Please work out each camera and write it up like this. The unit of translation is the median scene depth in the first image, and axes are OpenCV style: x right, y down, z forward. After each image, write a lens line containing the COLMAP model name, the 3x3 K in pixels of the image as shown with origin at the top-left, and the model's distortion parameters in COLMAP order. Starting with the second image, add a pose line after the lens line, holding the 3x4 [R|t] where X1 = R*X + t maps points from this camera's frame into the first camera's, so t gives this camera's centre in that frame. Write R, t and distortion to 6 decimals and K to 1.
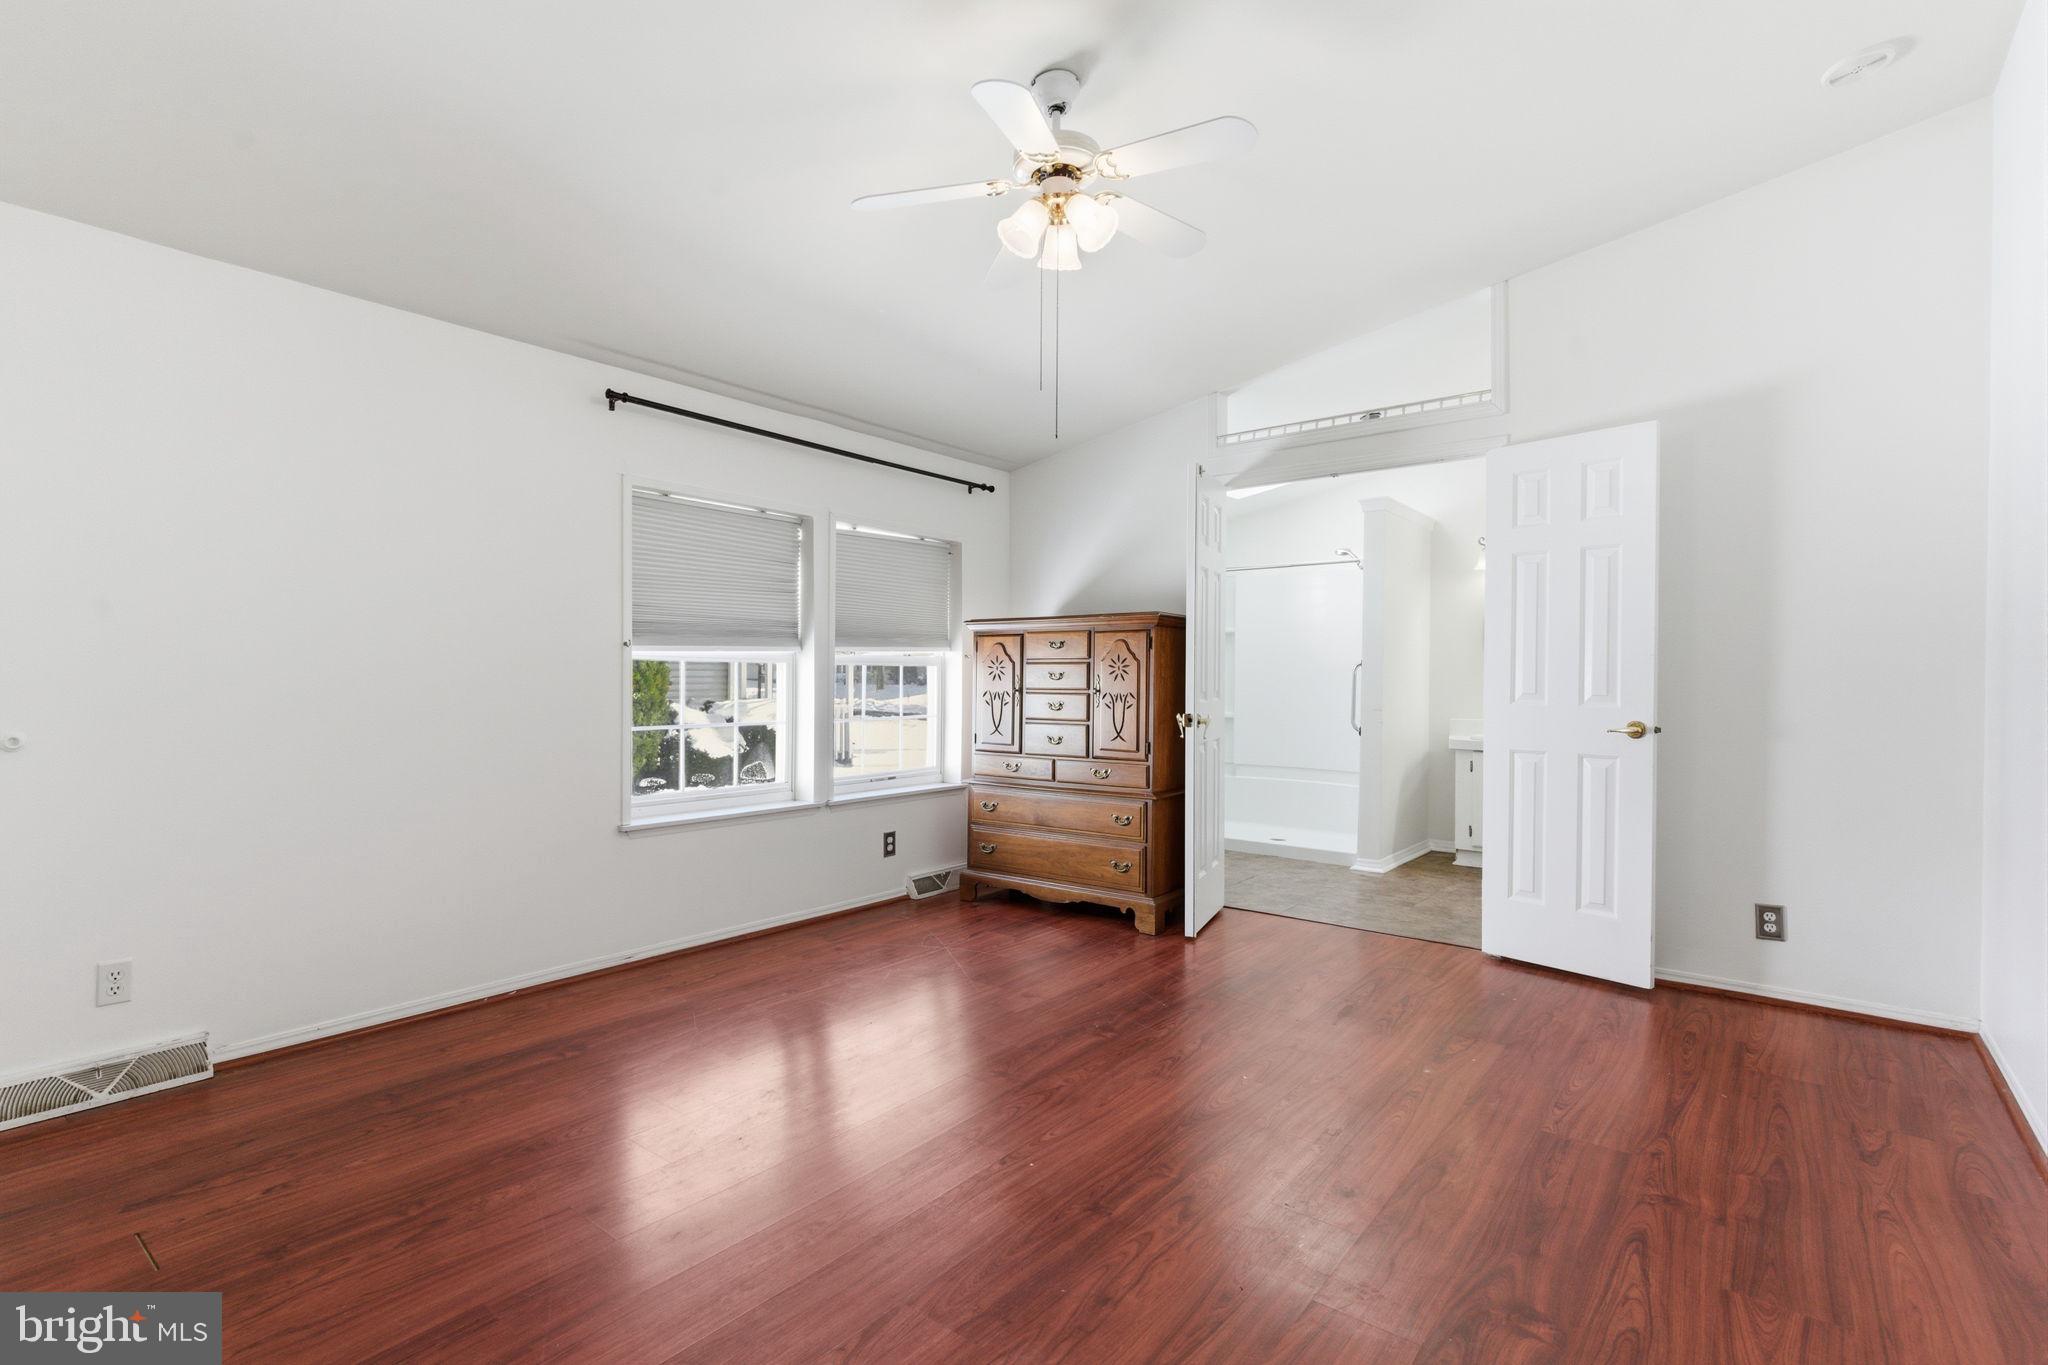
lens RADIAL K [[968.2, 0, 1024.2], [0, 968.2, 680.8], [0, 0, 1]] dist [0.000126, -0.000431]
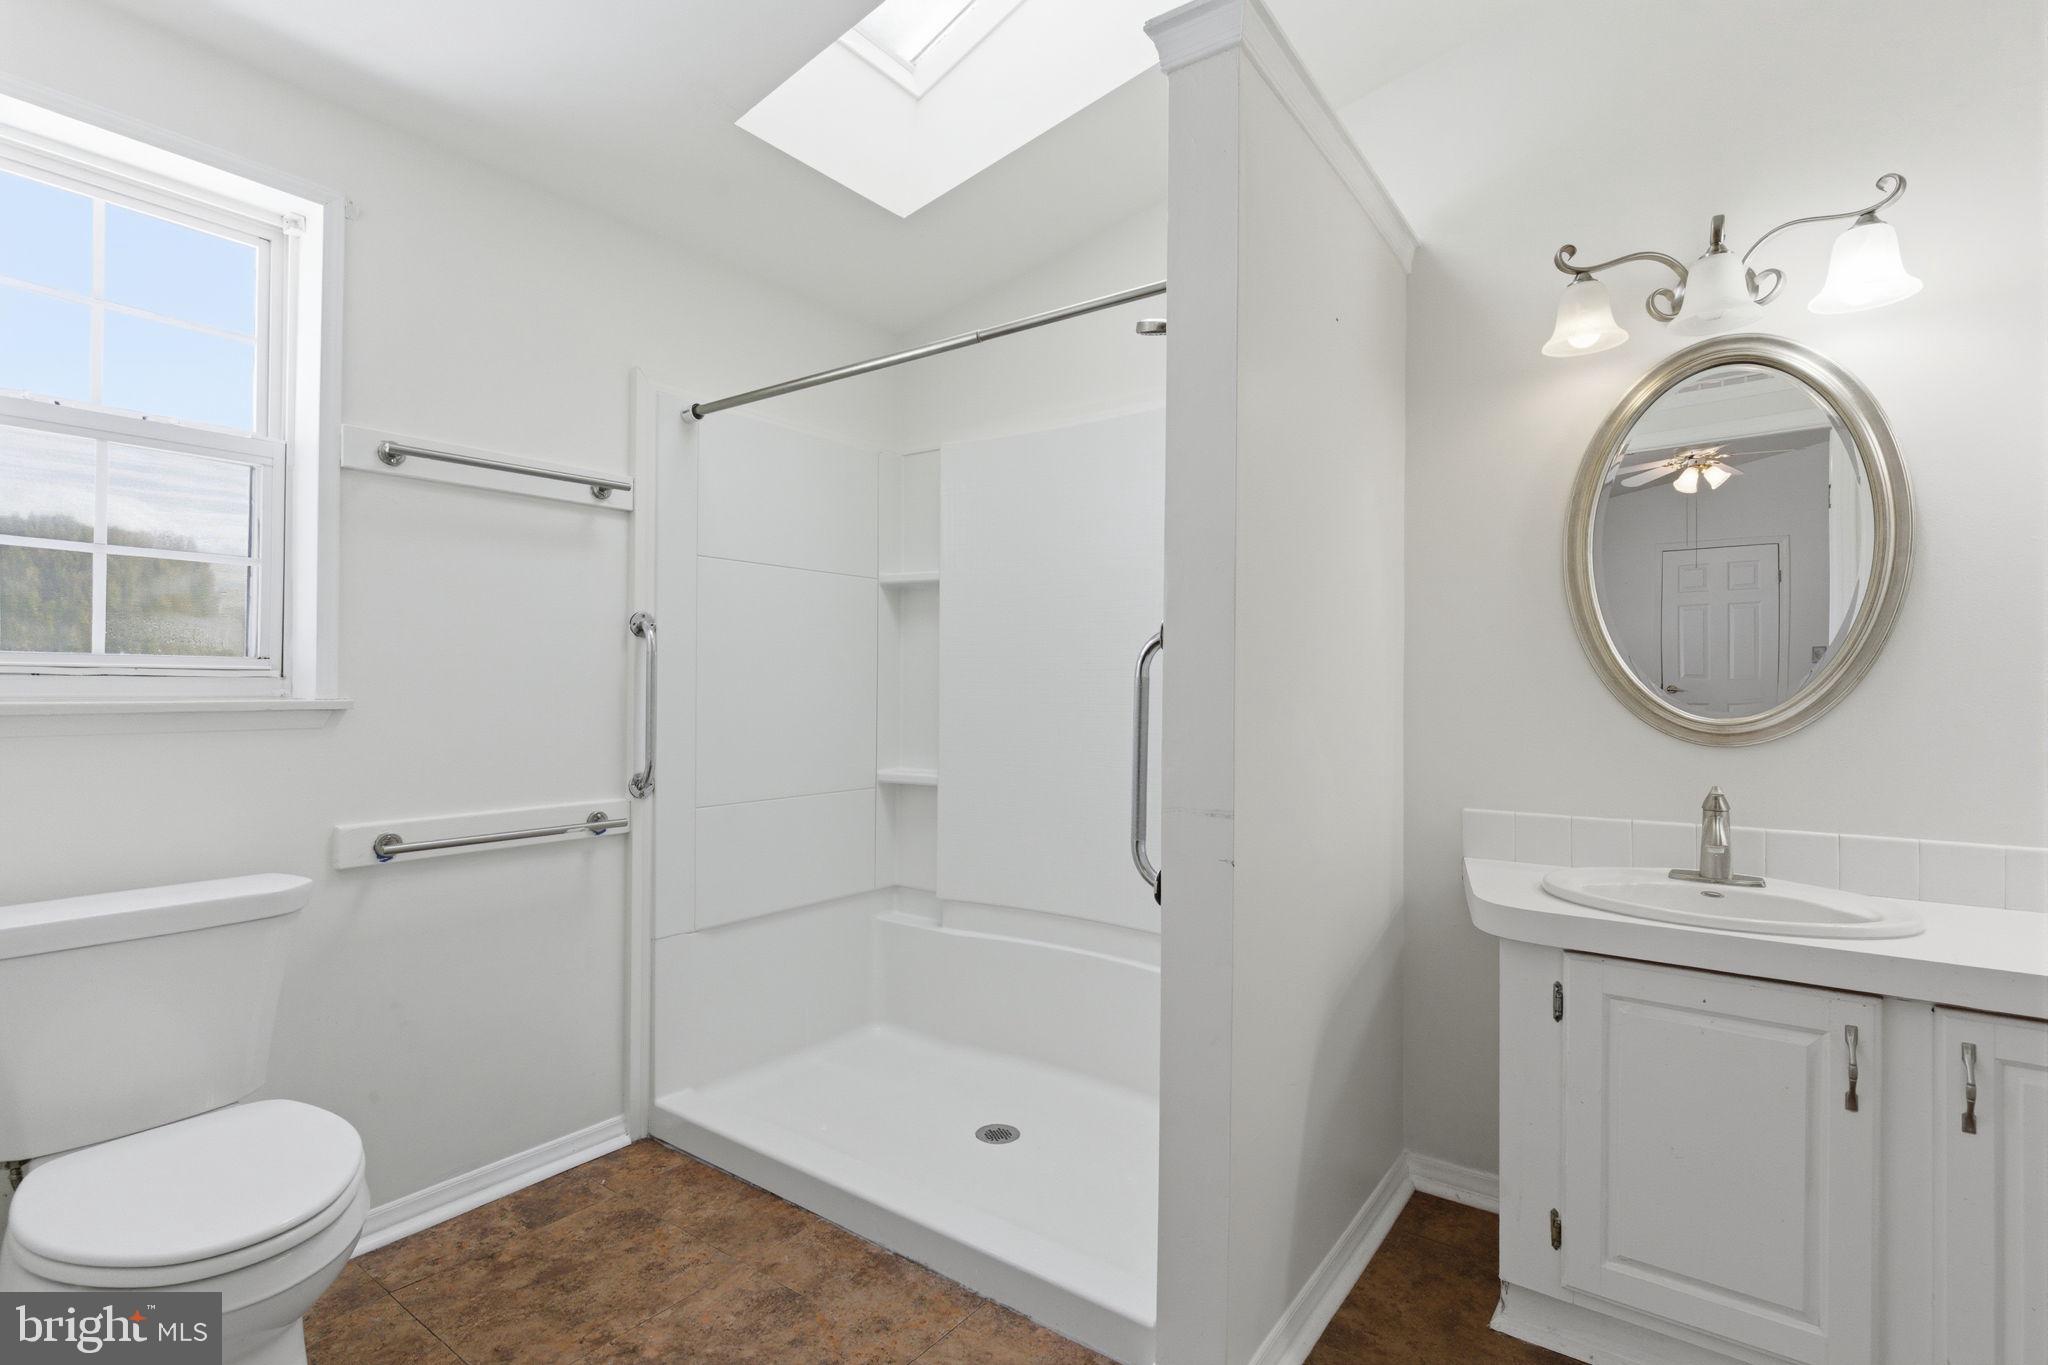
lens RADIAL K [[968.2, 0, 1018.5], [0, 968.2, 682.8], [0, 0, 1]] dist [0.000126, -0.000431]
pose [[0.998220, 0.009822, 0.058833, 0.283848], [-0.009658, 0.999949, -0.003070, -0.002482], [-0.058860, 0.002497, 0.998263, 0.719989]]
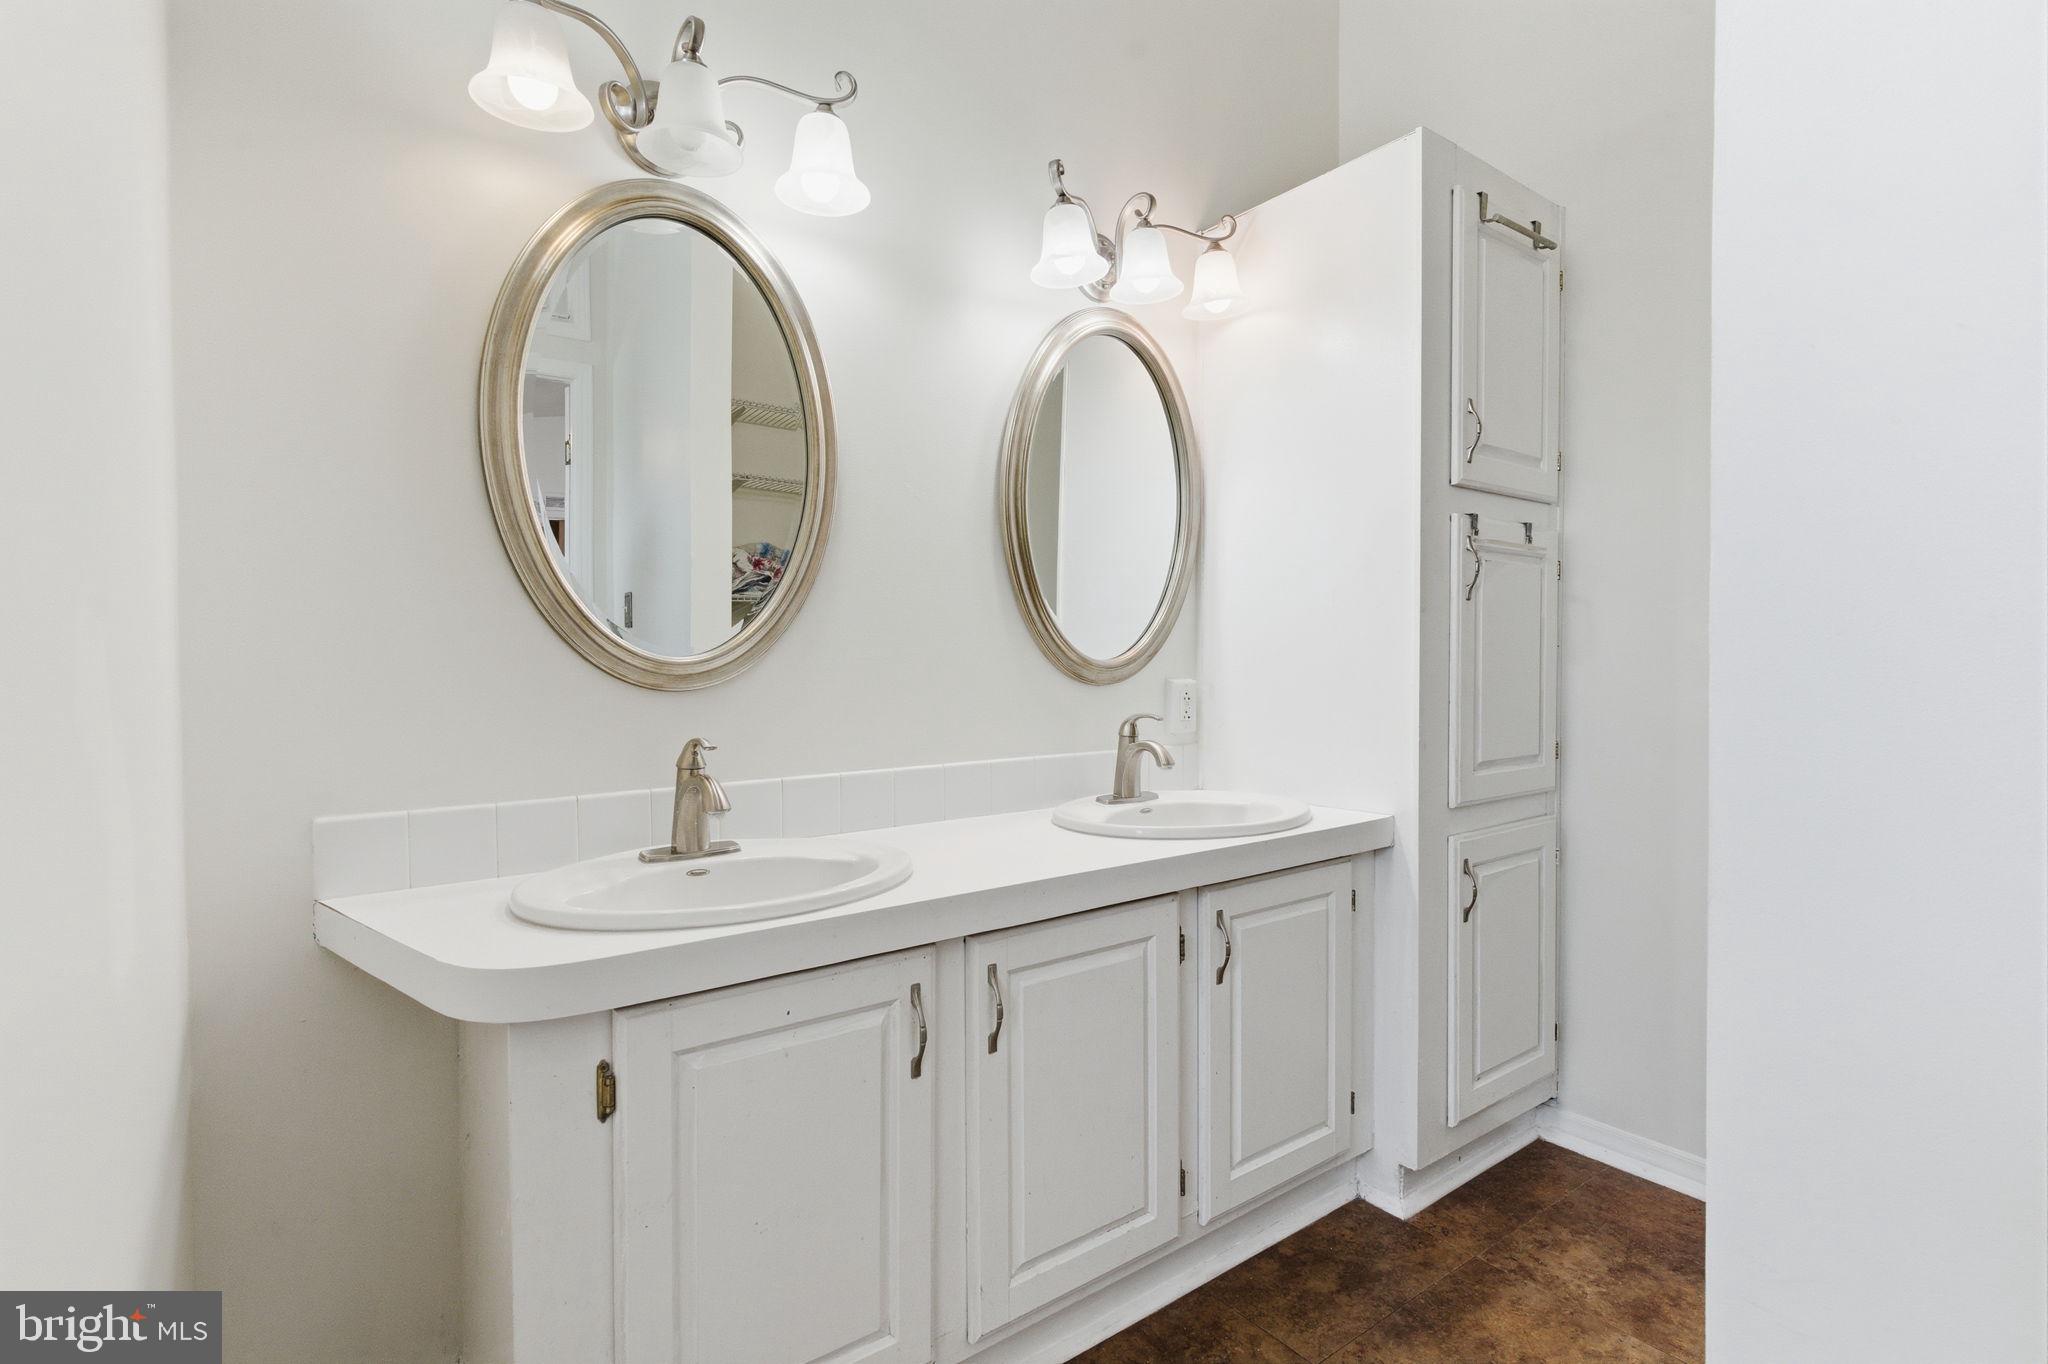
lens RADIAL K [[968.2, 0, 1016.5], [0, 968.2, 679.8], [0, 0, 1]] dist [0.000126, -0.000431]
pose [[0.234872, -0.017830, 0.971863, 0.301180], [0.002871, 0.999840, 0.017649, 0.007918], [-0.972022, -0.001355, 0.234885, 0.872180]]
